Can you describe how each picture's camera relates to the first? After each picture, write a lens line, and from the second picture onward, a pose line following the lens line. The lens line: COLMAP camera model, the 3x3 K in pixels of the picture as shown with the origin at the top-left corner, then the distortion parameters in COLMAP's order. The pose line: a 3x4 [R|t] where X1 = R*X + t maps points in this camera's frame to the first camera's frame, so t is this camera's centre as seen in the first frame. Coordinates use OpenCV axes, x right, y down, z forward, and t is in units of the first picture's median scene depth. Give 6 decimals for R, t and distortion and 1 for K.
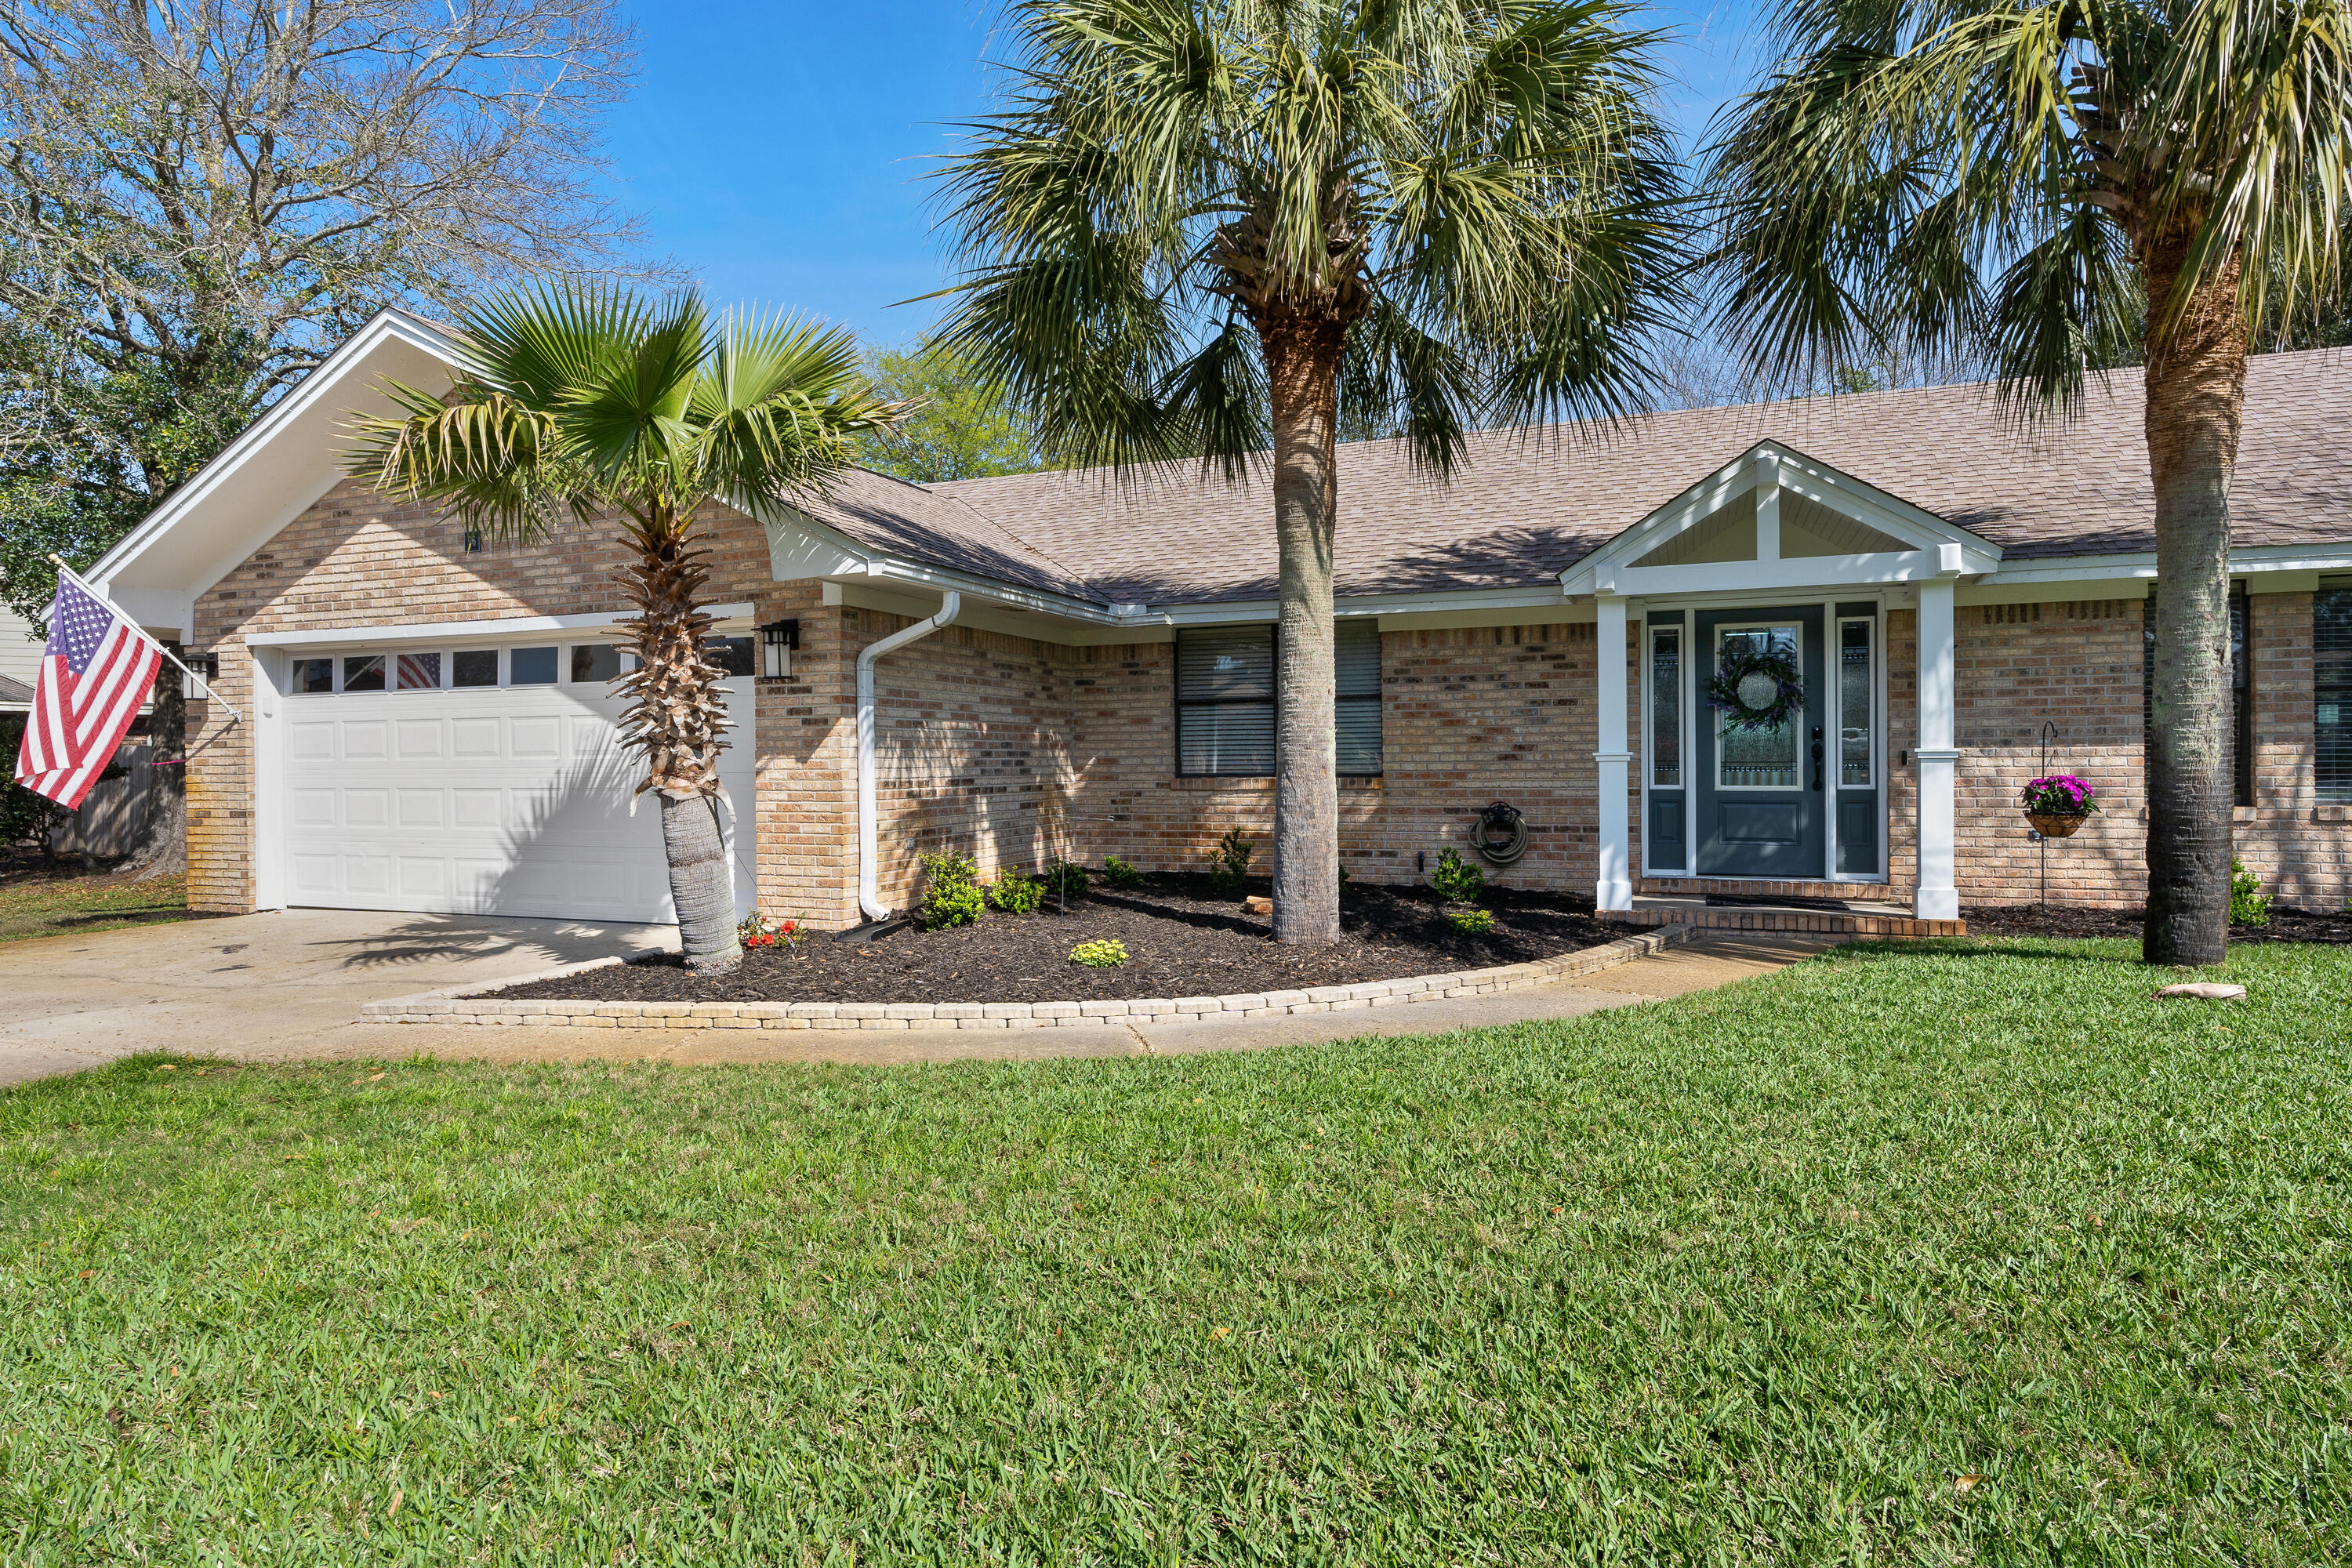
lens RADIAL K [[1327.3, 0, 1159.3], [0, 1327.3, 766.9], [0, 0, 1]] dist [-0.004310, 0.004097]
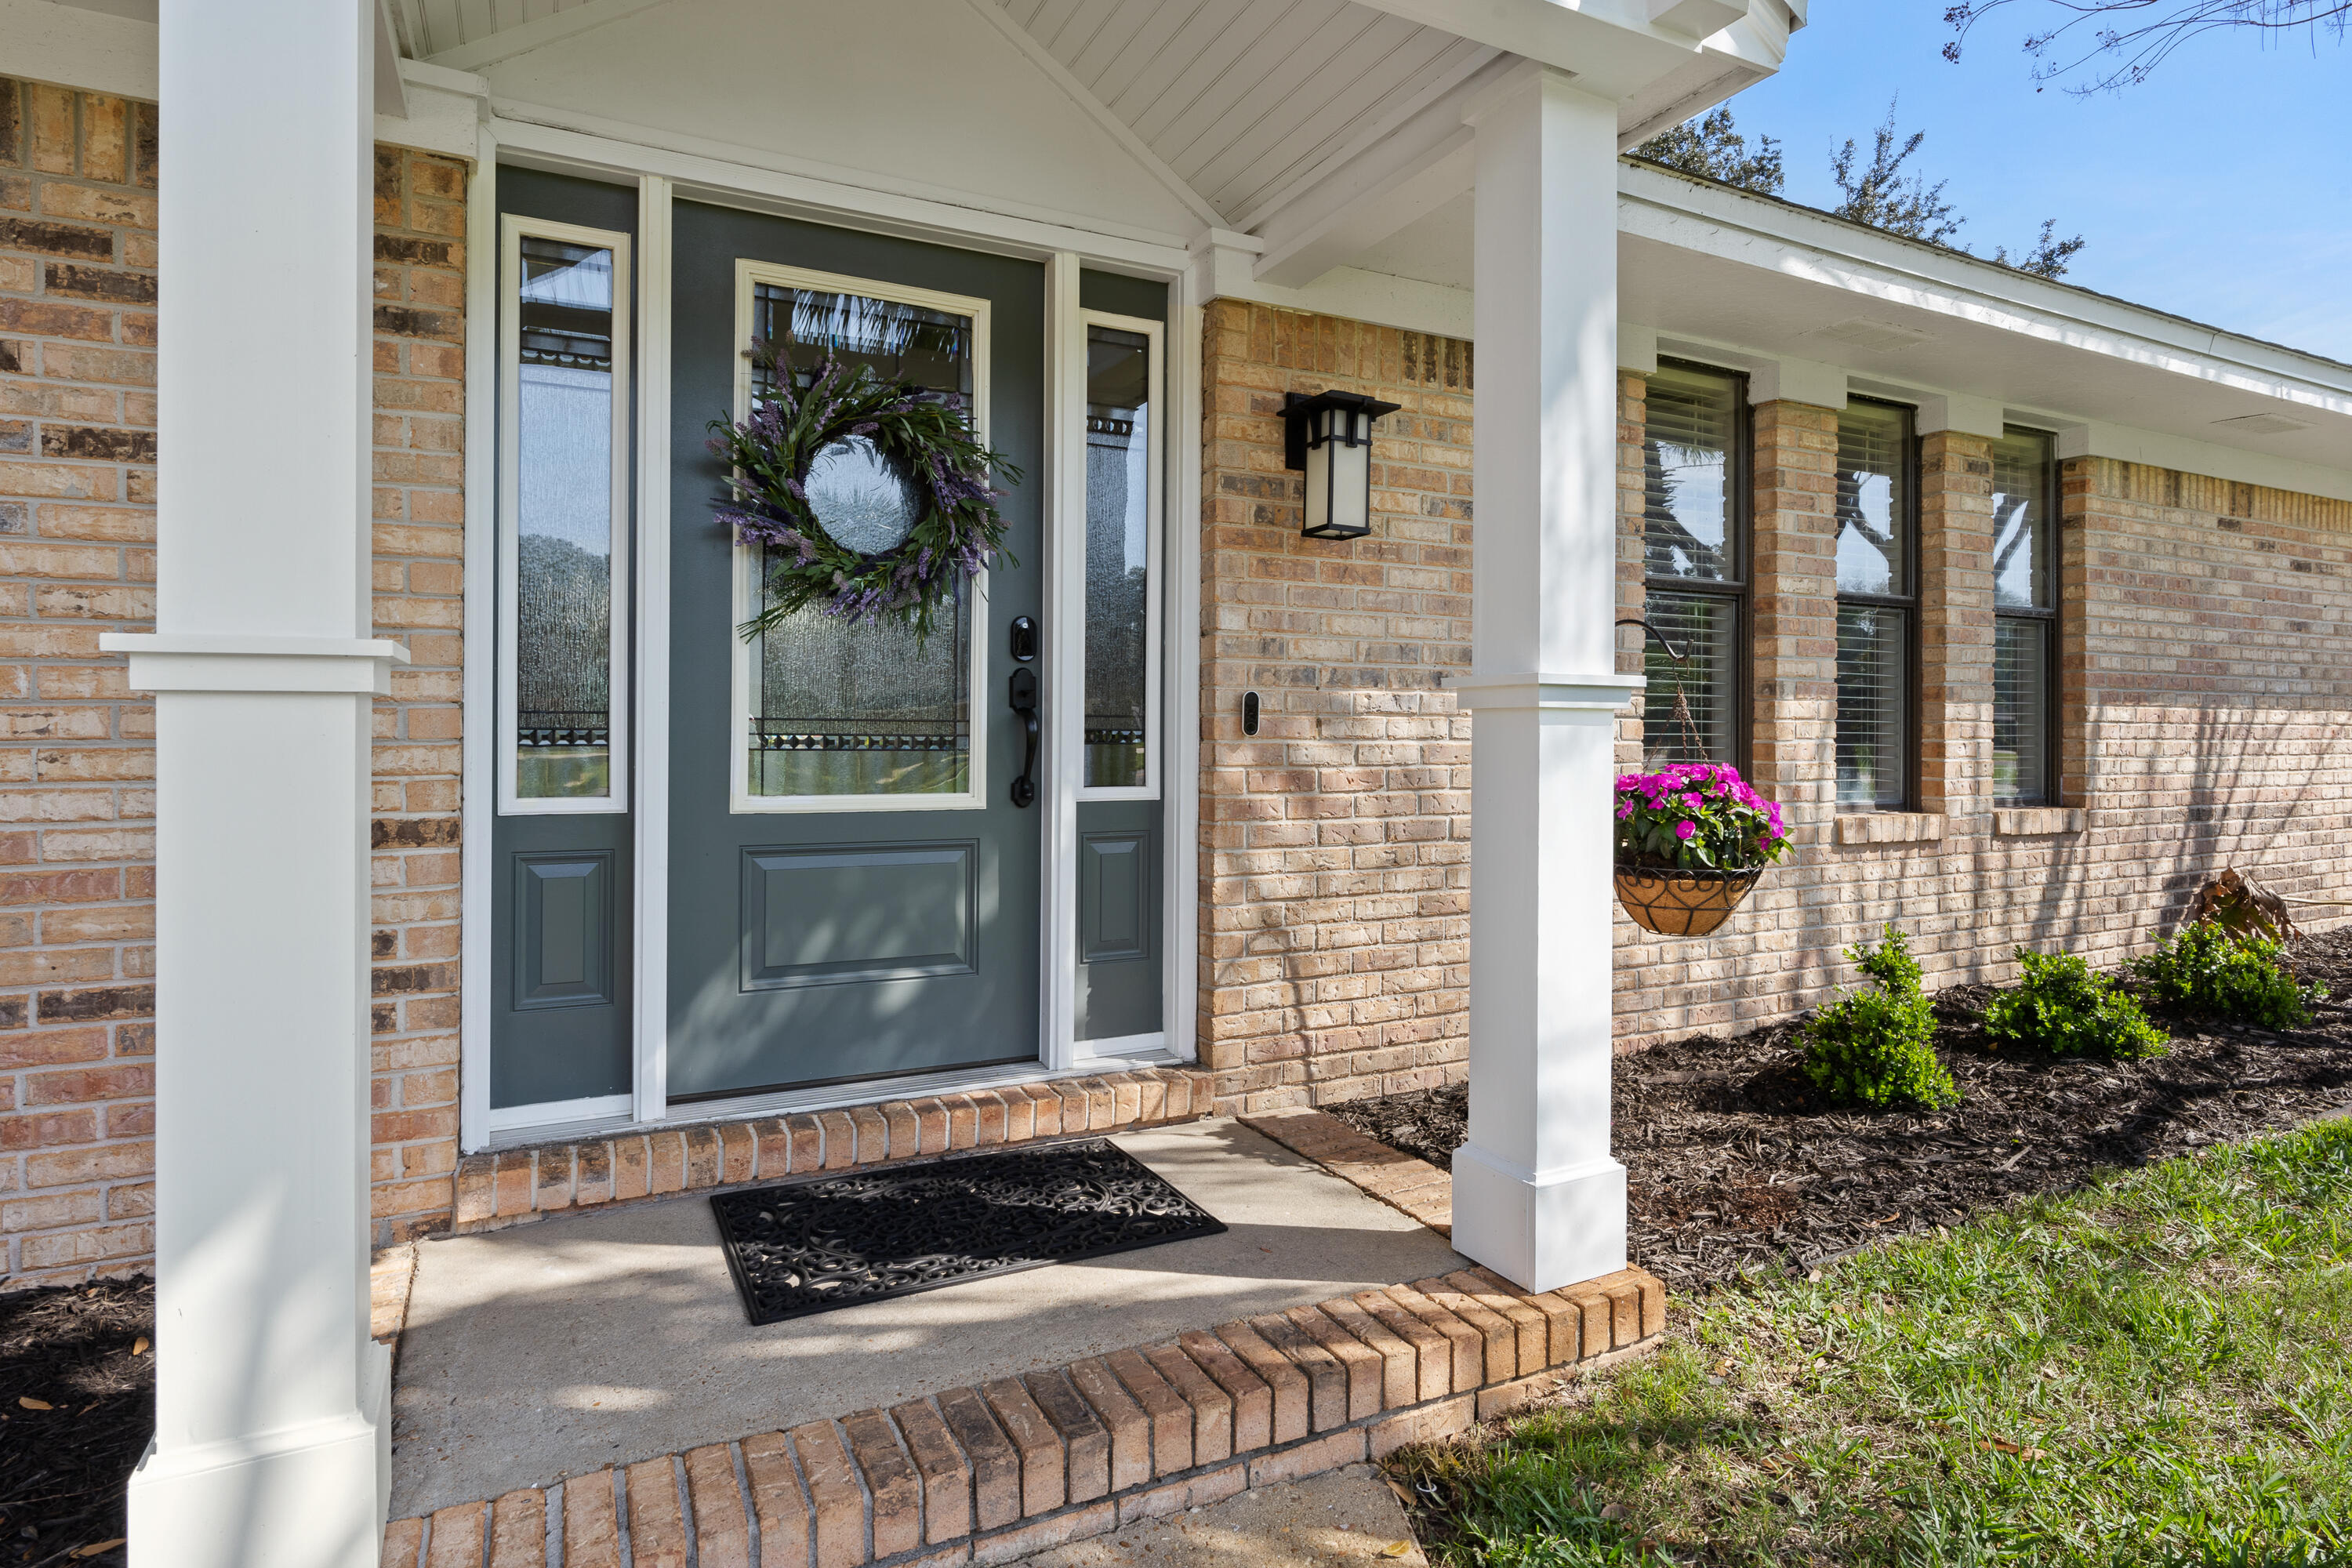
lens RADIAL K [[1263.7, 0, 1173.6], [0, 1263.7, 733.7], [0, 0, 1]] dist [-0.001626, 0.005146]
pose [[0.659930, 0.010534, 0.751254, 0.291701], [-0.006890, 0.999945, -0.007968, 0.001687], [-0.751296, 0.000083, 0.659966, 0.795289]]
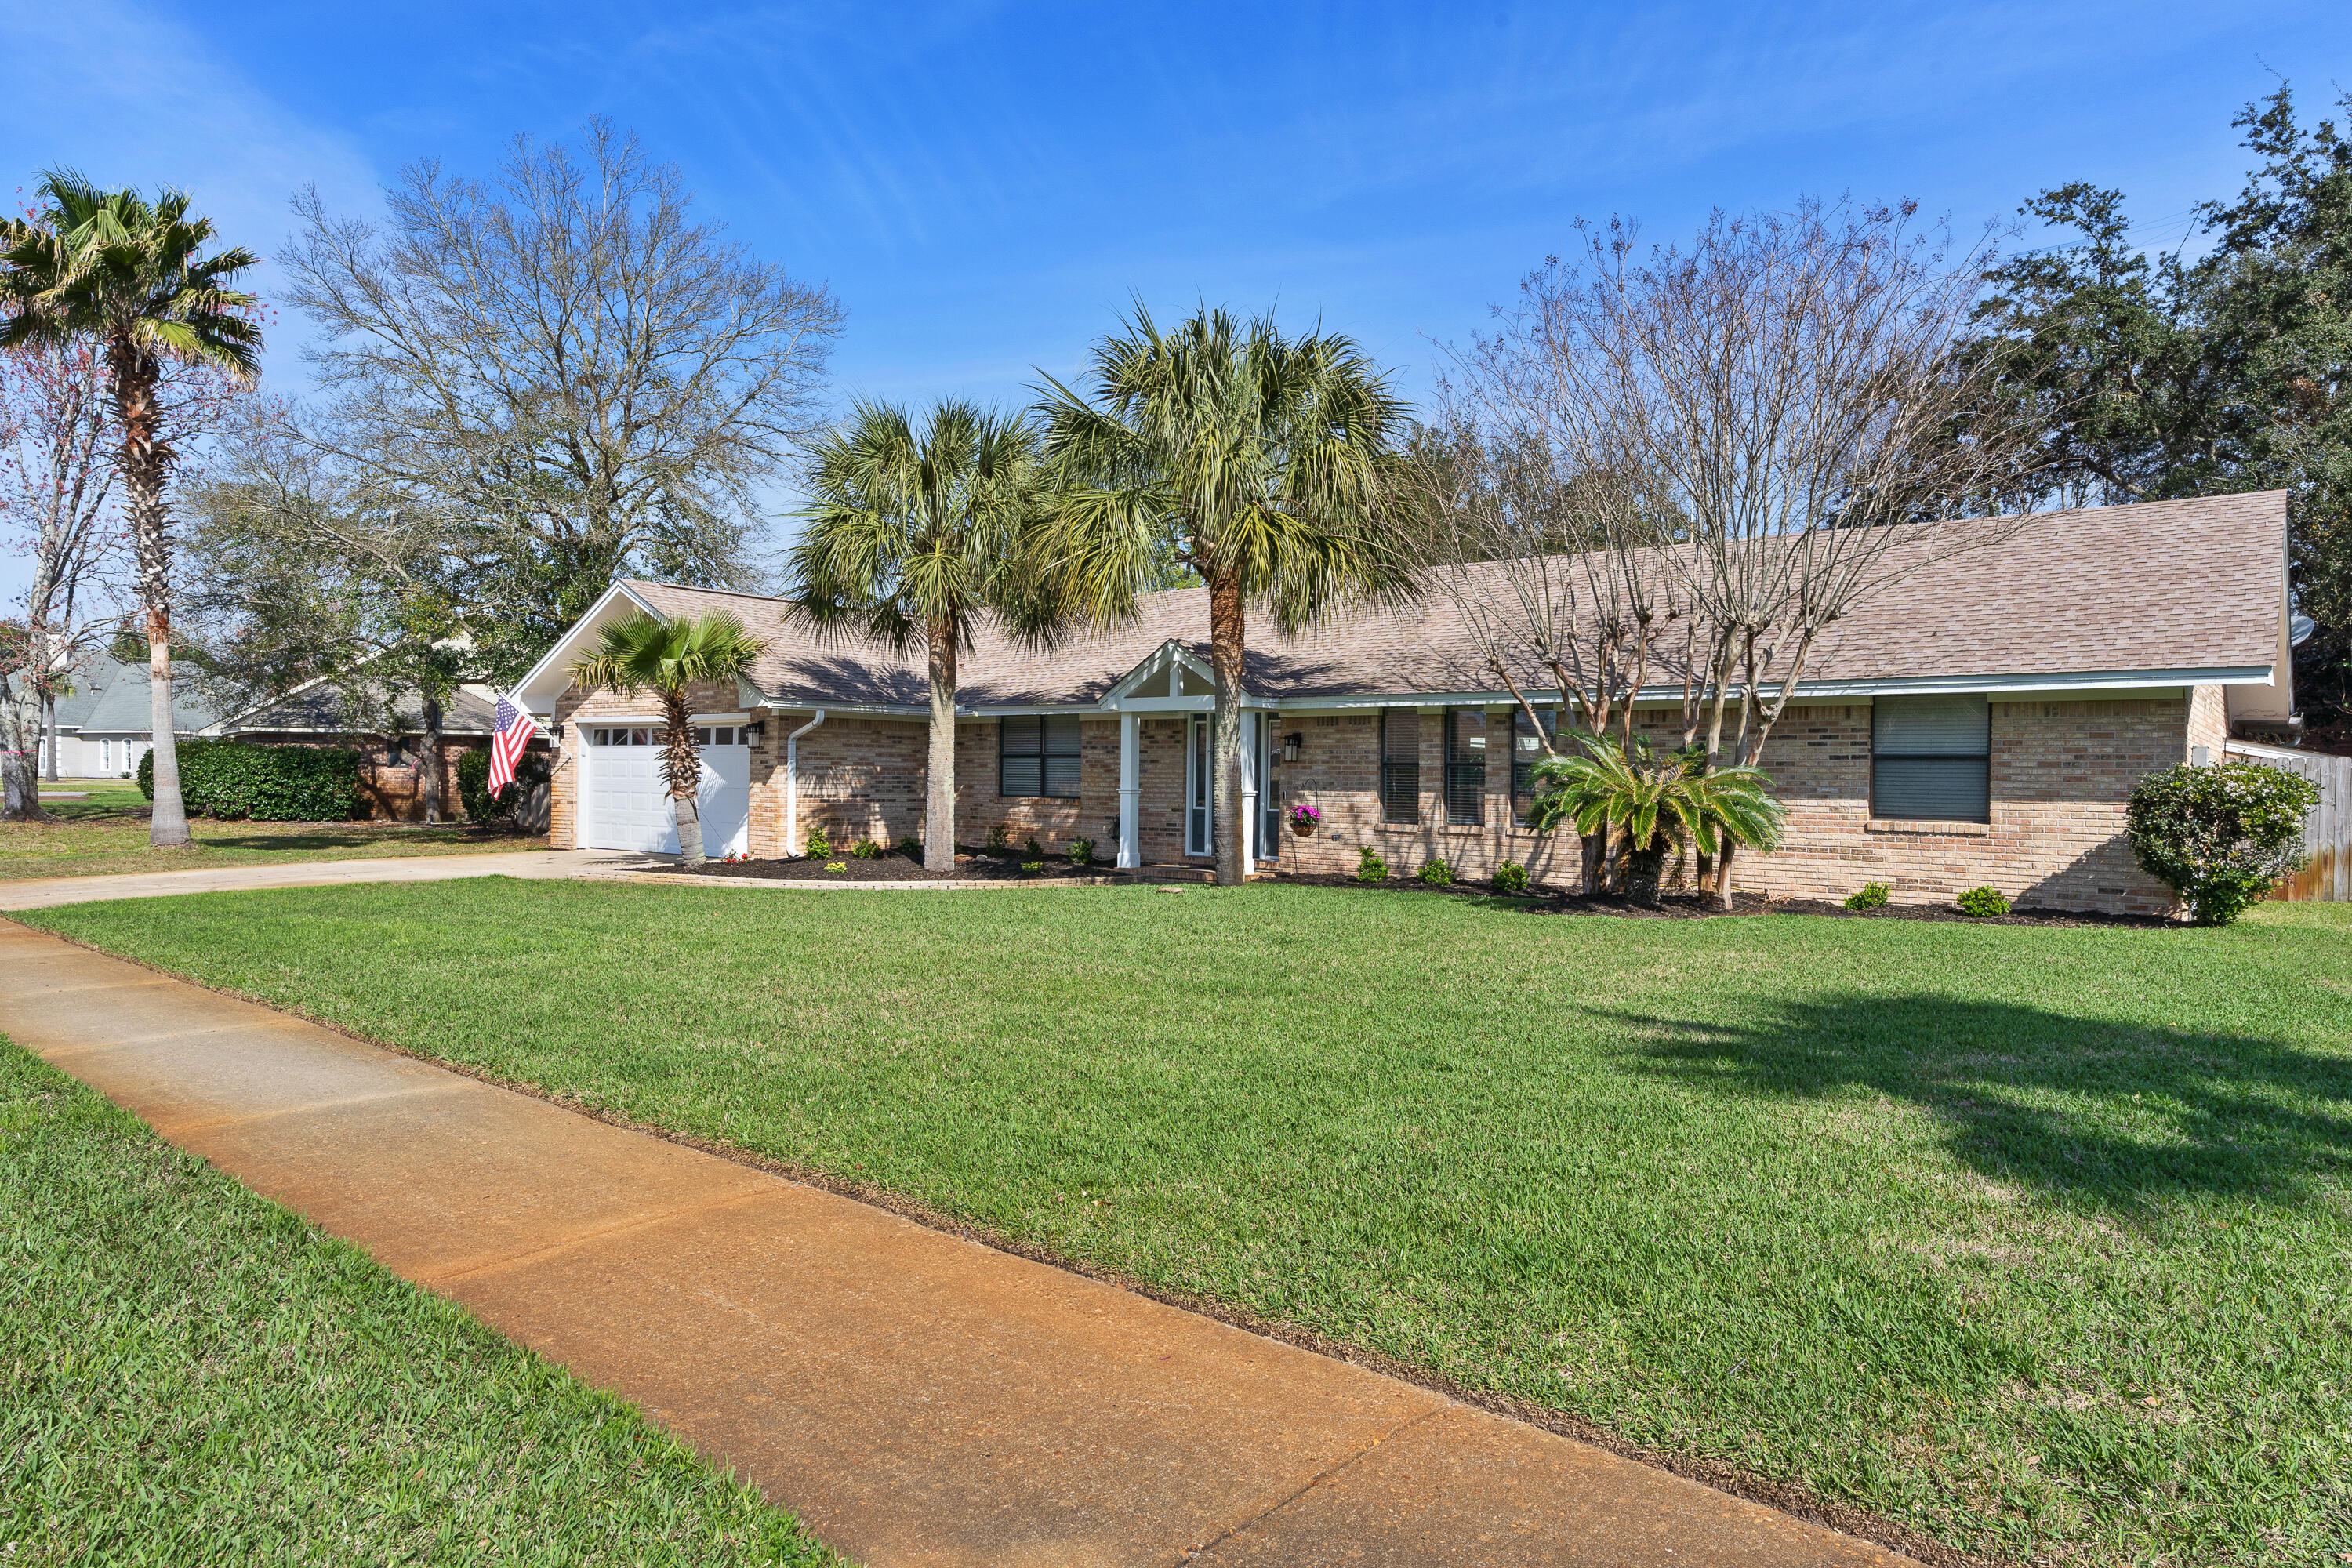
lens RADIAL K [[1425.5, 0, 1157.2], [0, 1425.5, 780.8], [0, 0, 1]] dist [-0.004043, 0.007706]
pose [[0.954757, 0.022644, -0.296524, 1.006227], [-0.023234, 0.999729, 0.001536, -0.026979], [0.296479, 0.005423, 0.955024, -1.031265]]
